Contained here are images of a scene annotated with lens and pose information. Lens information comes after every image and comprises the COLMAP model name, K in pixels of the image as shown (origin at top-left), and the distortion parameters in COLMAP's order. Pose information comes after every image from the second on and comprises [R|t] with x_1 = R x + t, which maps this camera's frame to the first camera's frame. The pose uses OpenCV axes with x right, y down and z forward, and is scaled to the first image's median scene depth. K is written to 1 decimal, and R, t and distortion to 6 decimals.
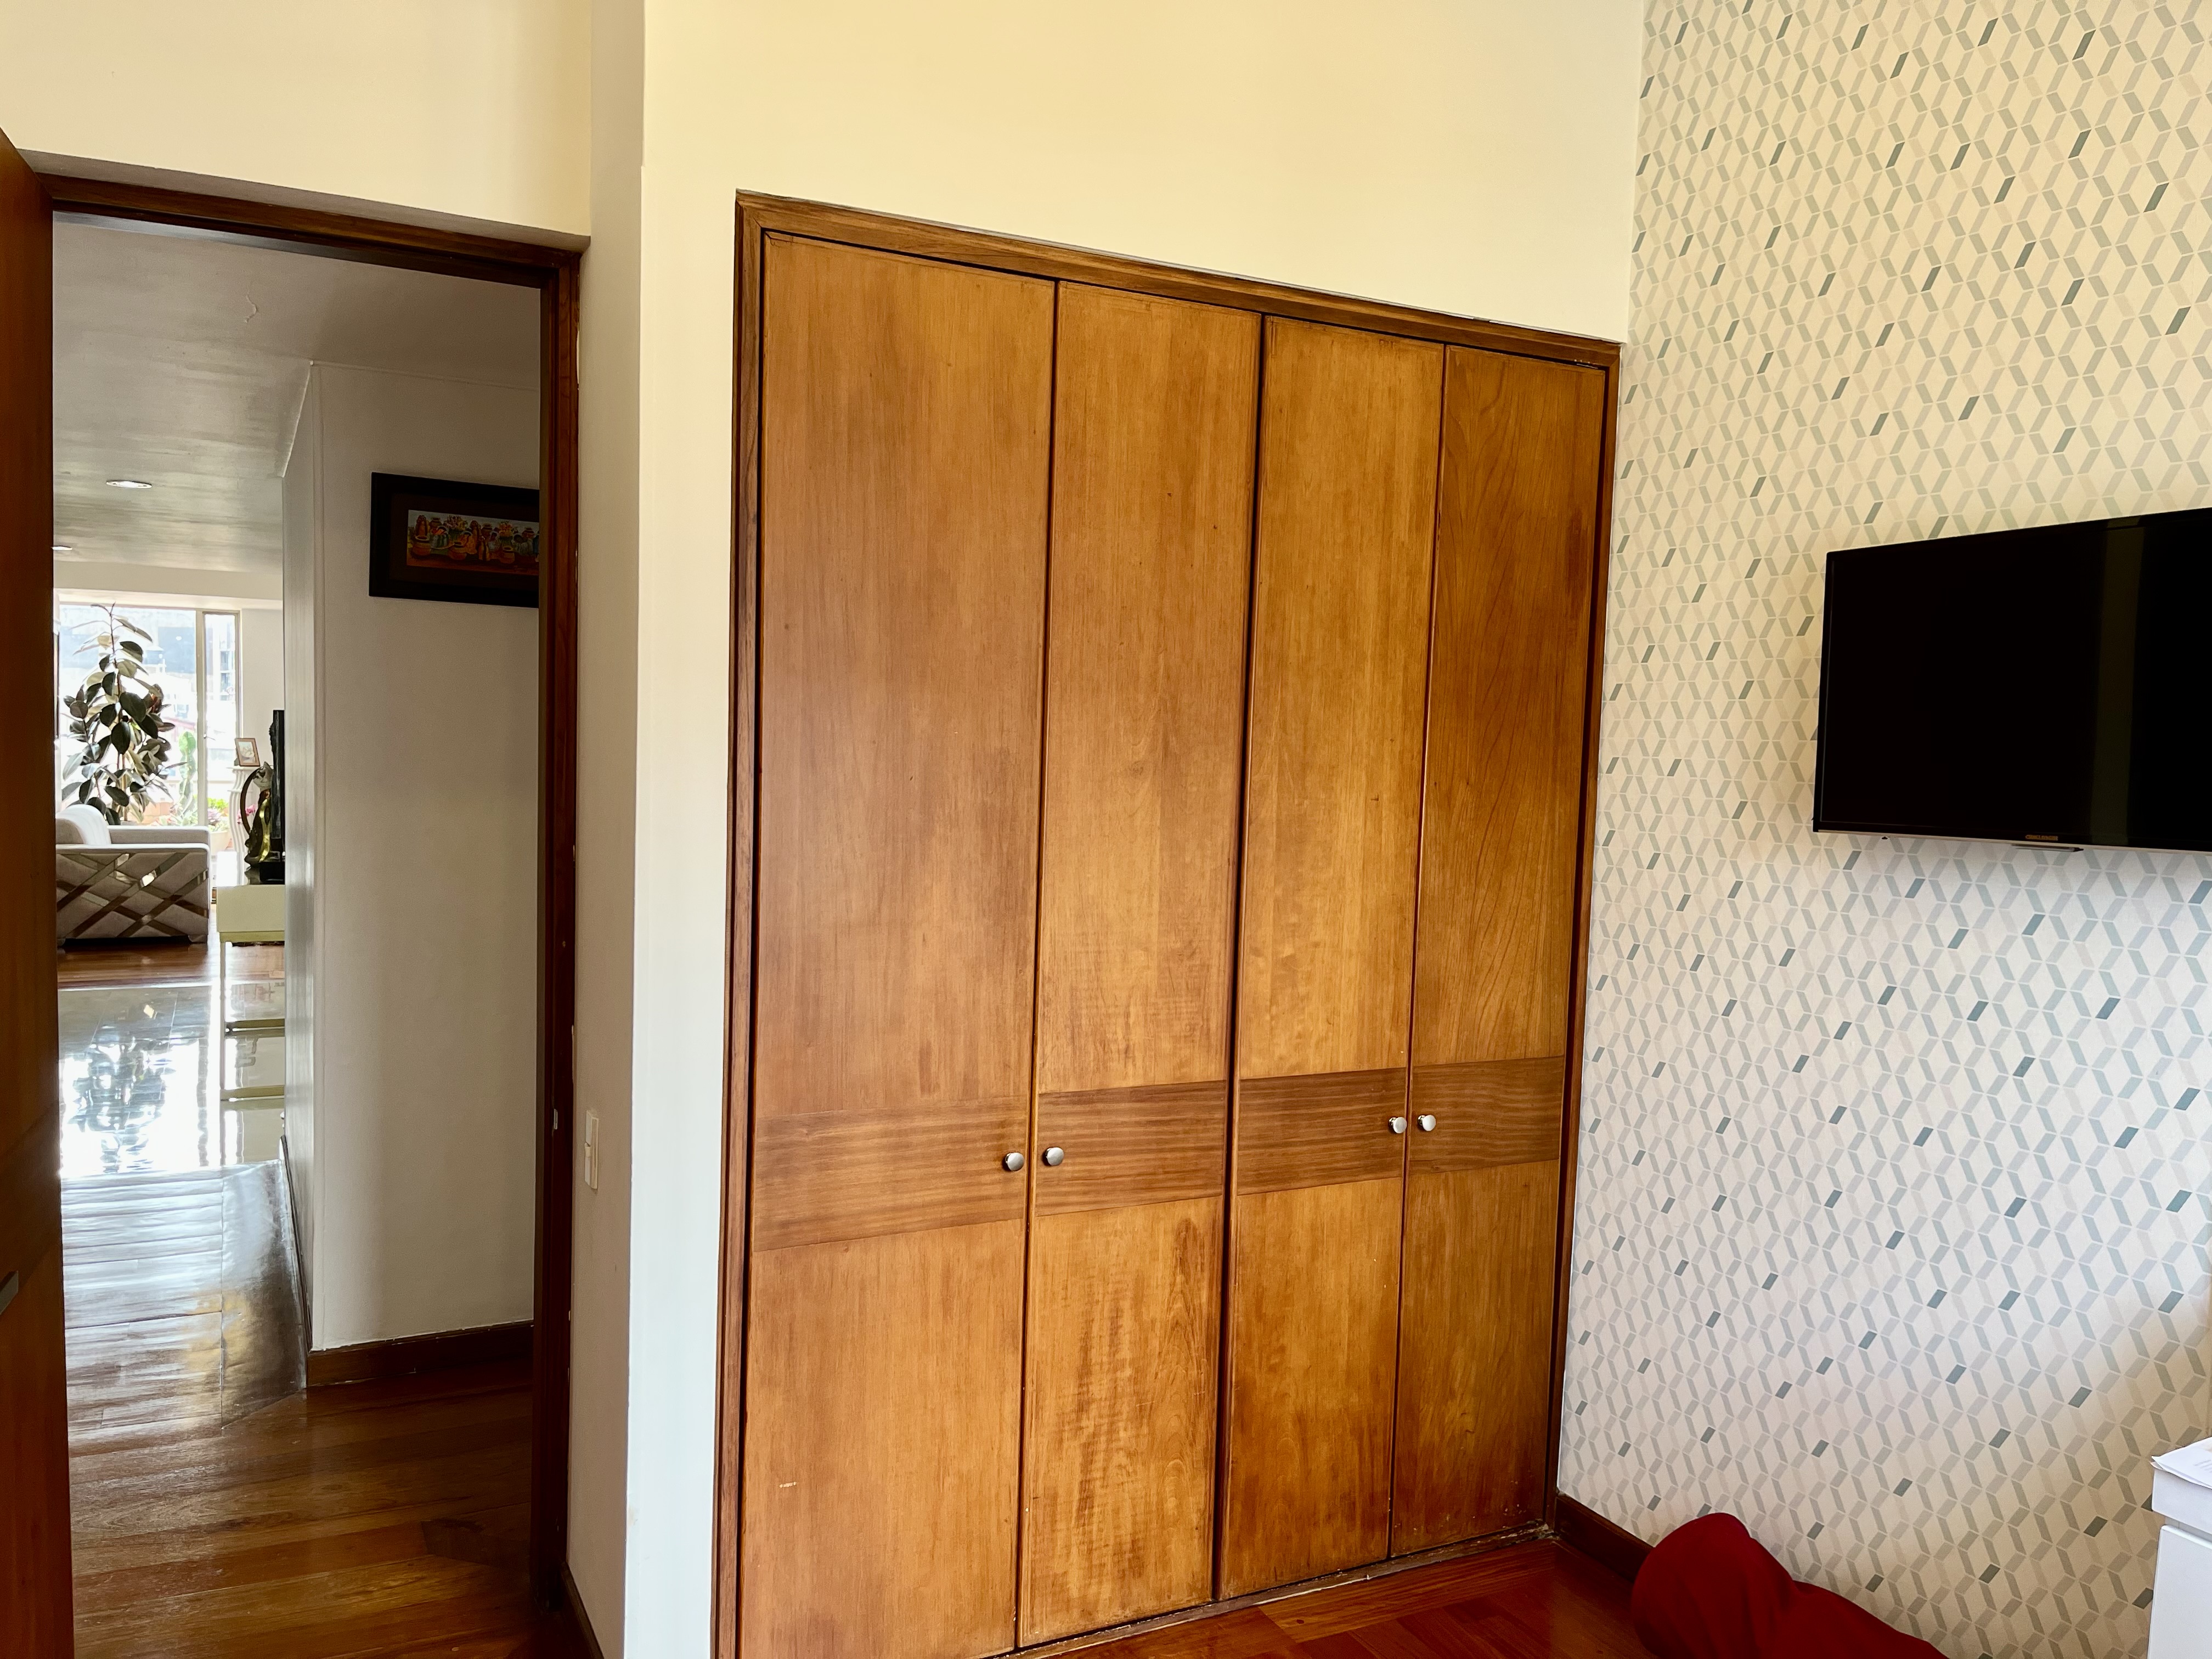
lens RADIAL K [[1698.3, 0, 1105.3], [0, 1698.3, 835.6], [0, 0, 1]] dist [0.113529, -0.142273]
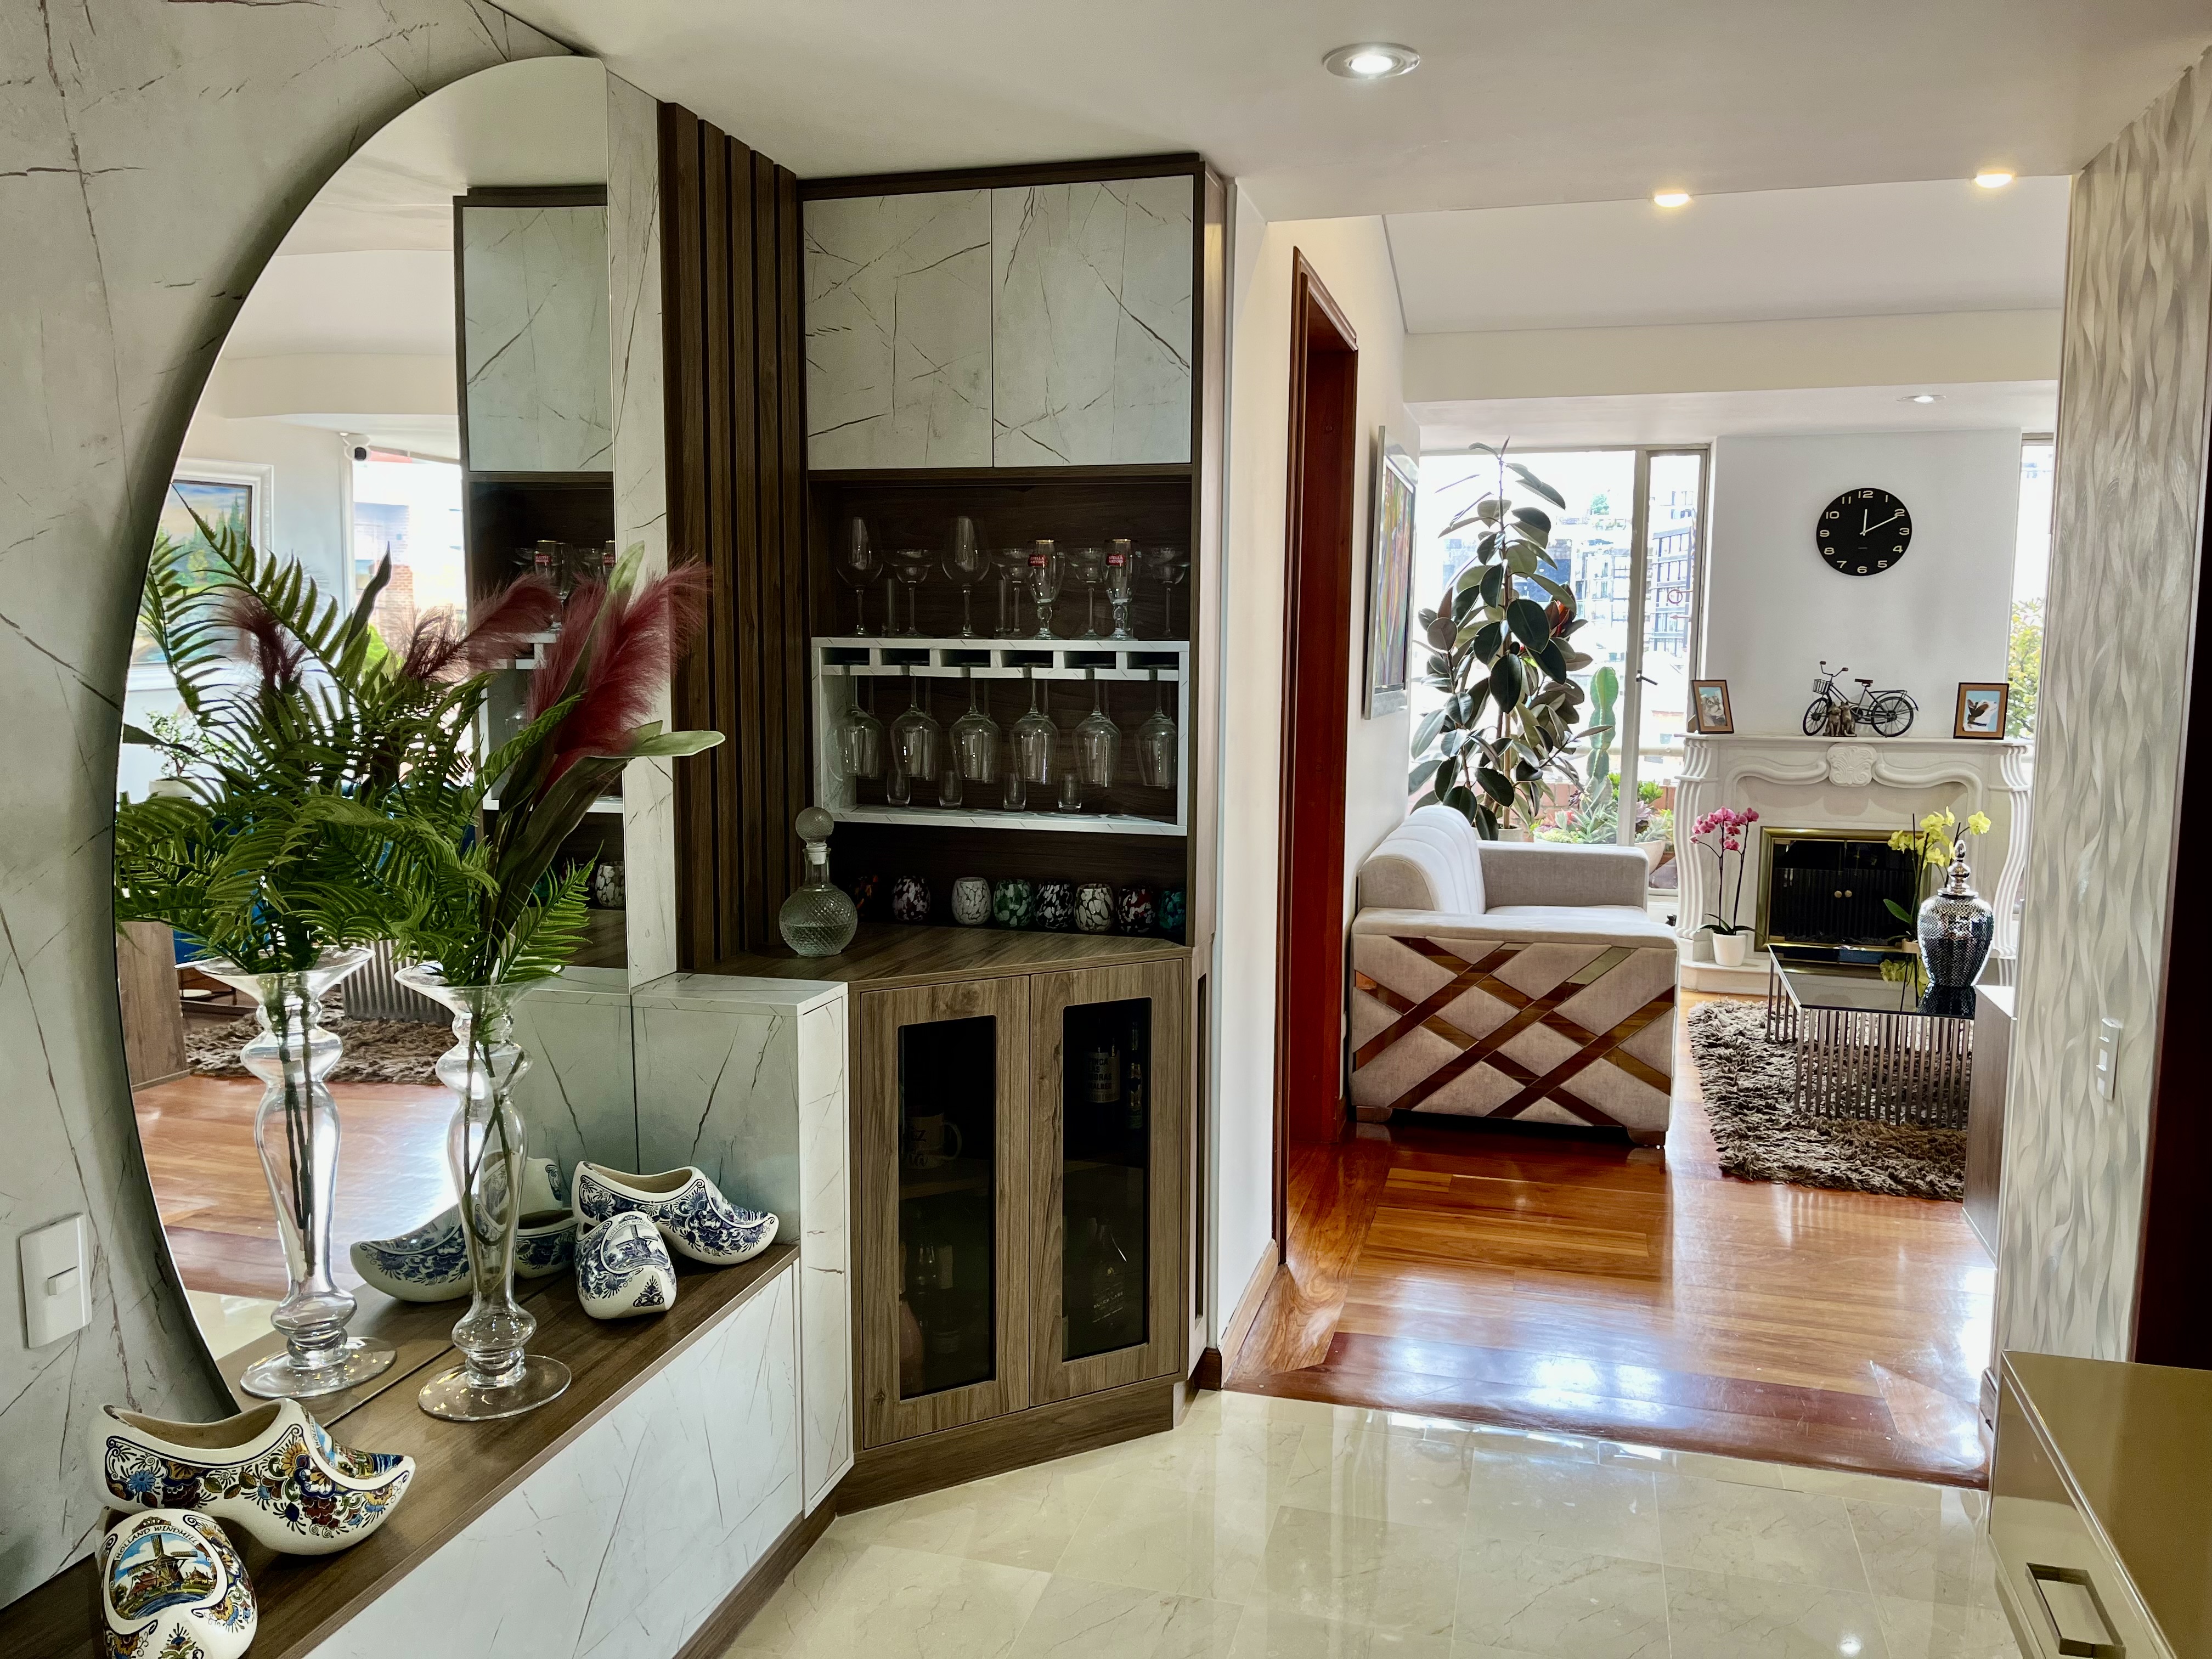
lens RADIAL K [[1694.2, 0, 1099.2], [0, 1694.2, 834.2], [0, 0, 1]] dist [0.070050, -0.084778]
pose [[0.737221, 0.055297, -0.673385, -0.291581], [-0.030374, 0.998350, 0.048729, -0.030143], [0.674968, -0.015471, 0.737685, 0.505353]]
